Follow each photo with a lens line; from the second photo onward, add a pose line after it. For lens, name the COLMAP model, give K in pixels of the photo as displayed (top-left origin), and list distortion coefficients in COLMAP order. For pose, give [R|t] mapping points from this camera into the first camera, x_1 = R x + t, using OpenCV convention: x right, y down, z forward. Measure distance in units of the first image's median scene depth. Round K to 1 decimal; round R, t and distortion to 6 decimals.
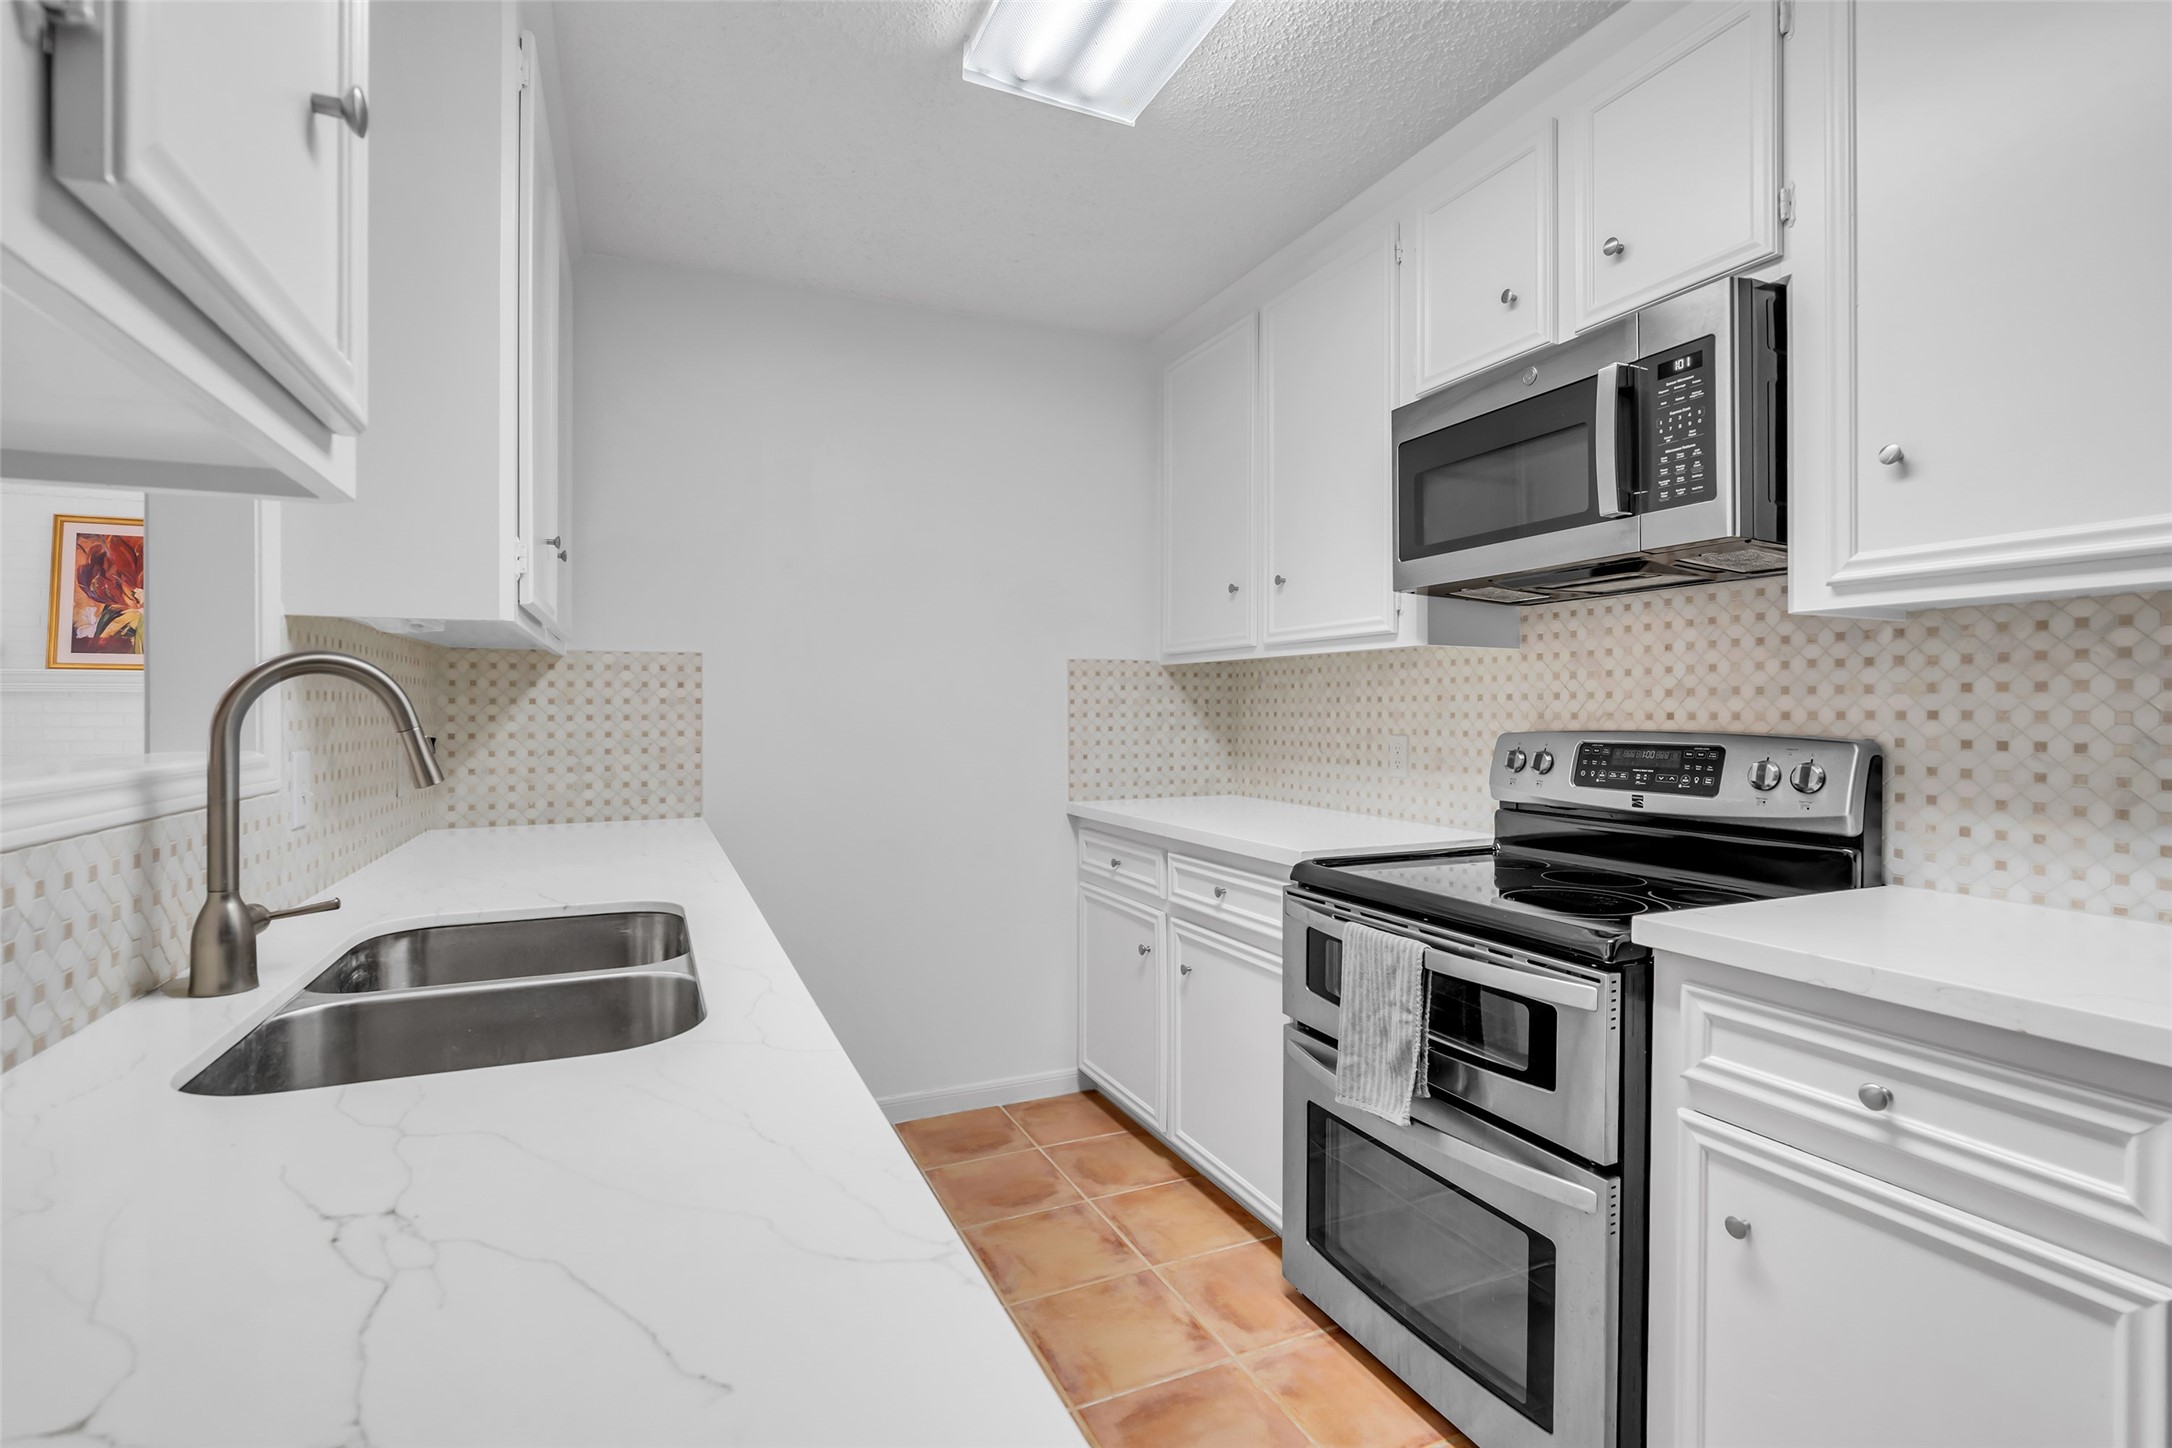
lens RADIAL K [[1009.2, 0, 1082.3], [0, 1009.2, 714.1], [0, 0, 1]] dist [-0.012749, 0.001241]
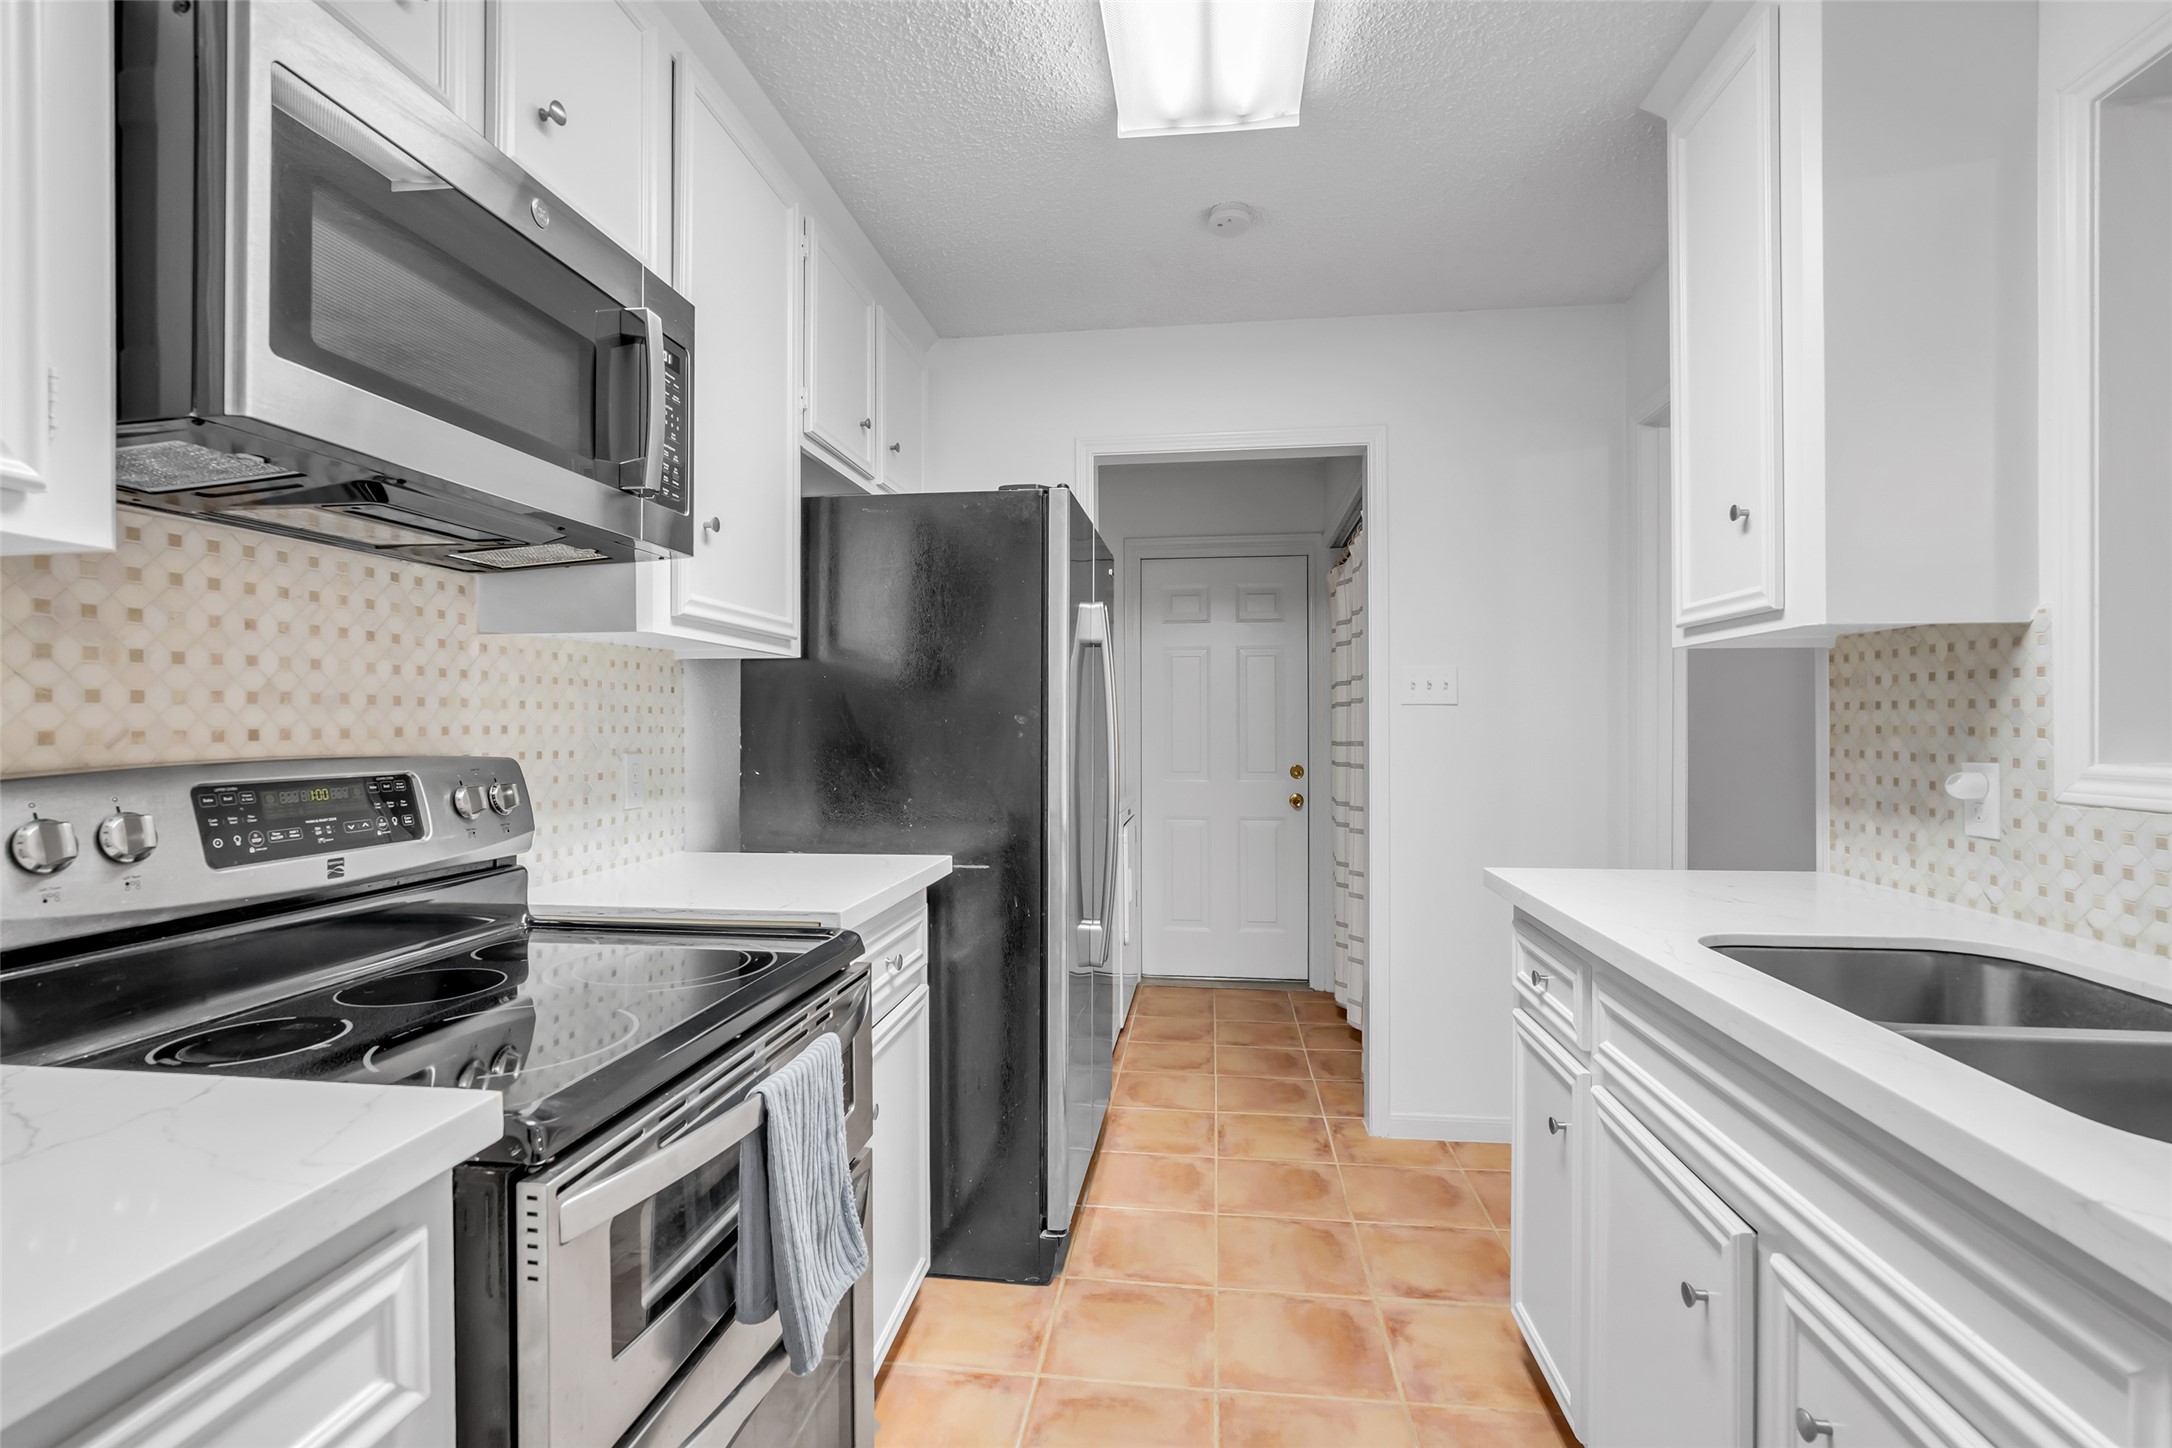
lens RADIAL K [[1008.8, 0, 1082.0], [0, 1008.8, 719.4], [0, 0, 1]] dist [-0.017100, 0.005959]
pose [[-0.853411, 0.004852, 0.521216, -0.139317], [0.004873, 0.999987, -0.001330, -0.003413], [-0.521216, 0.001405, -0.853424, 0.988751]]
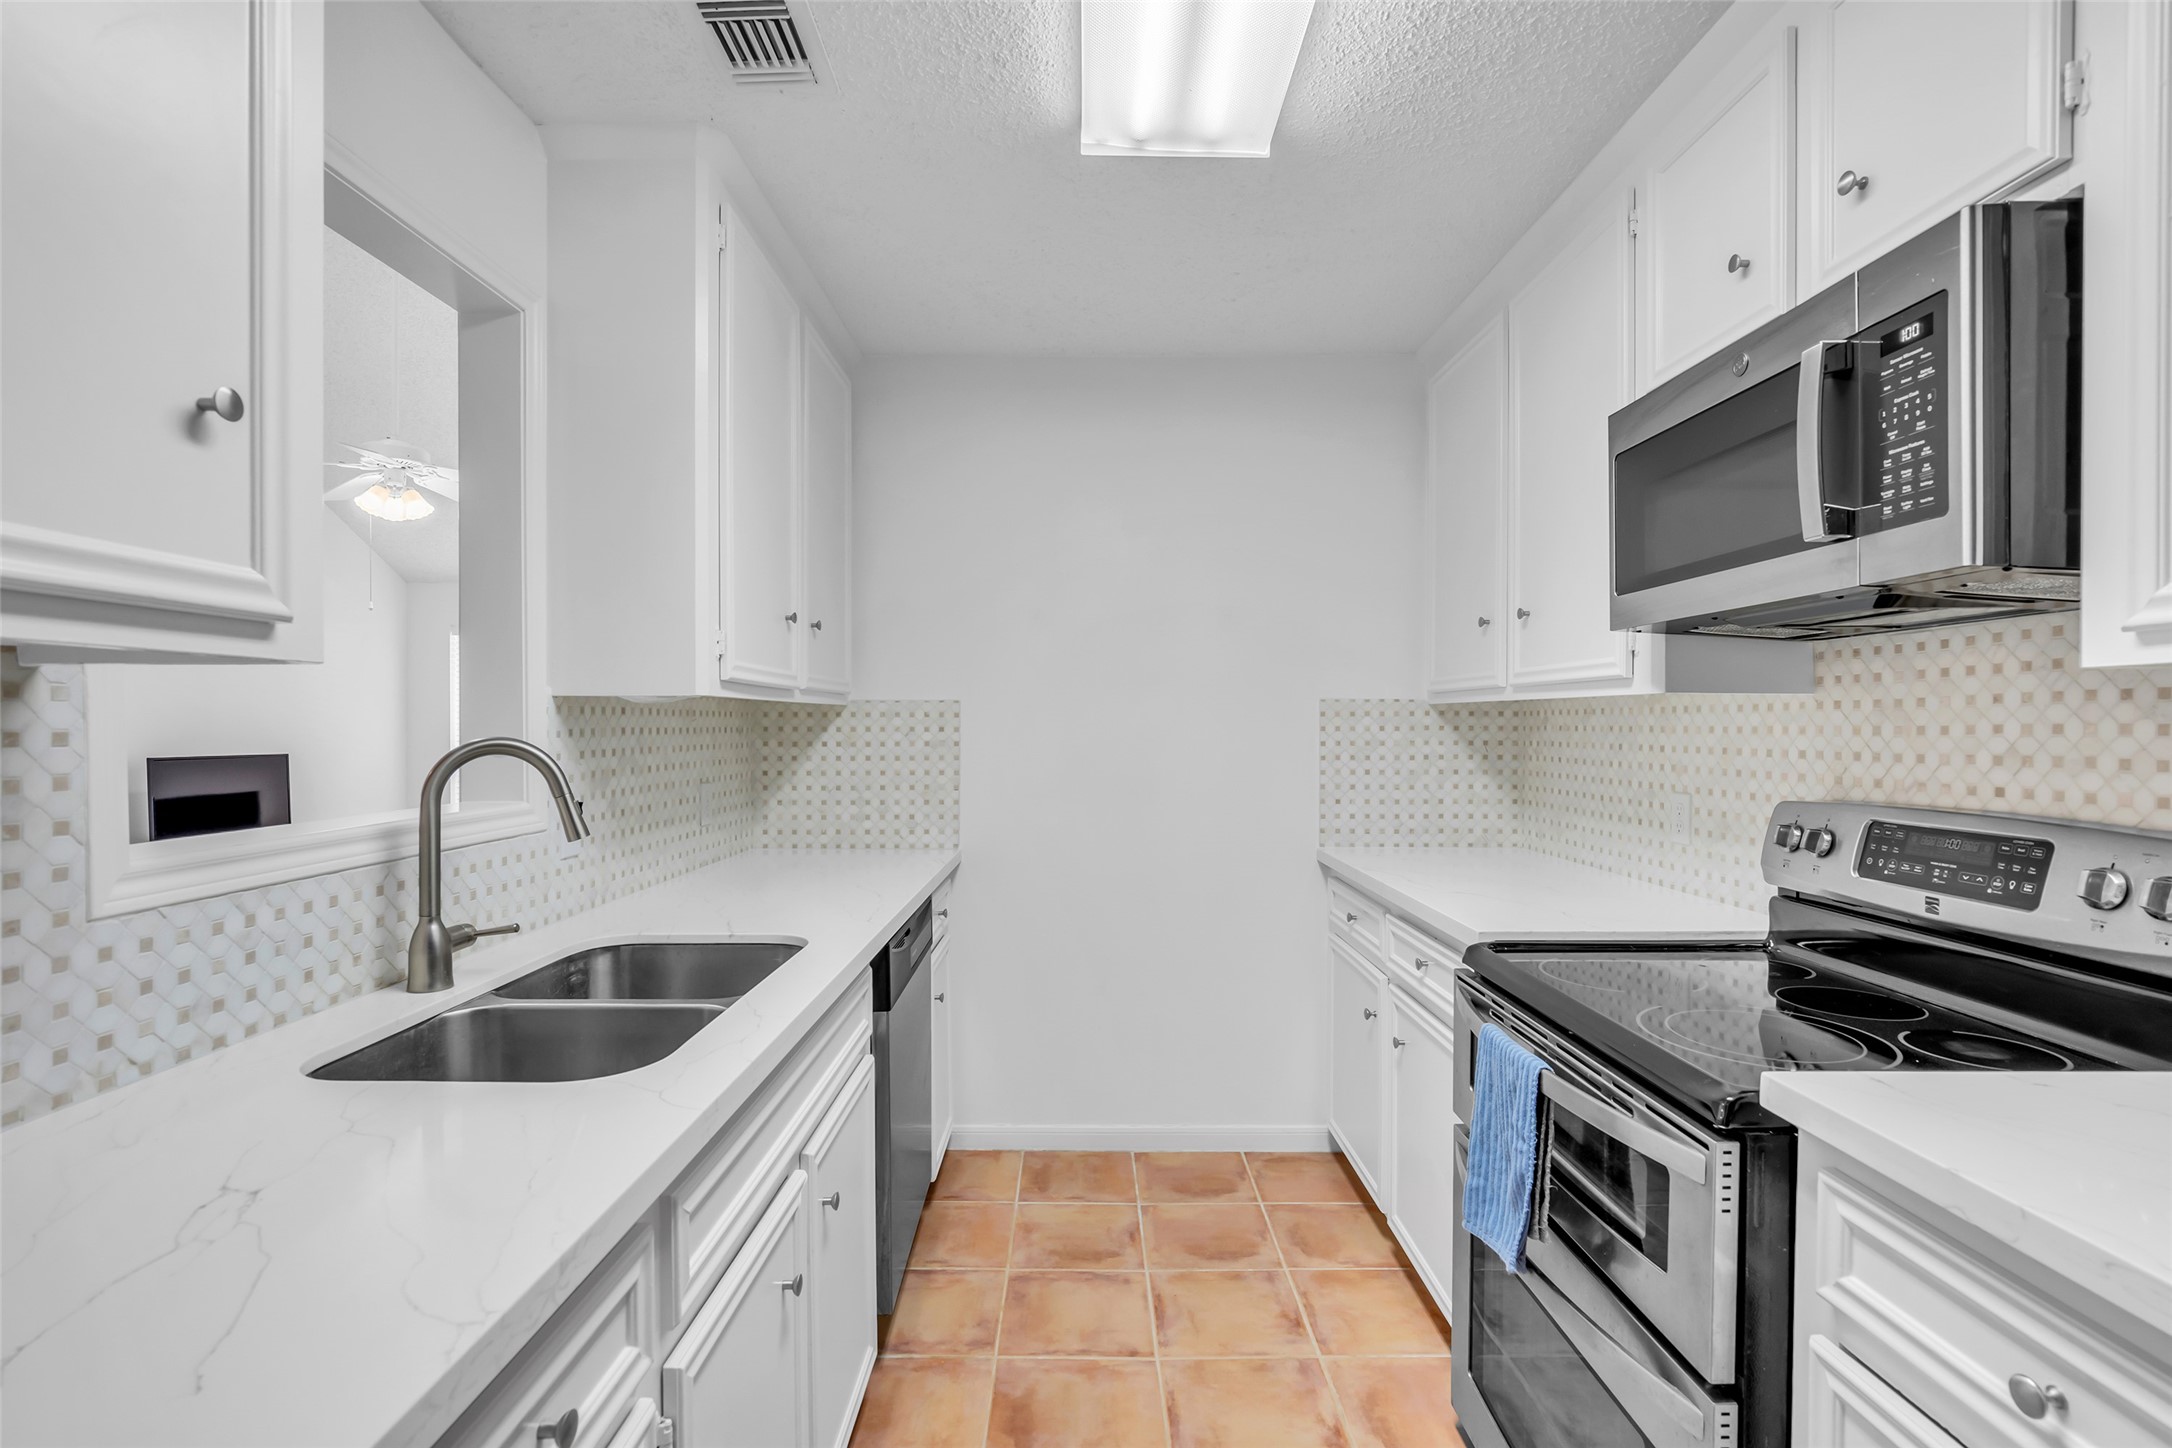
lens RADIAL K [[1003.0, 0, 1081.6], [0, 1003.0, 730.3], [0, 0, 1]] dist [-0.019891, 0.007425]
pose [[0.913576, 0.004311, -0.406645, 0.208157], [-0.003088, 0.999989, 0.003665, -0.034390], [0.406656, -0.002092, 0.913579, 0.049166]]
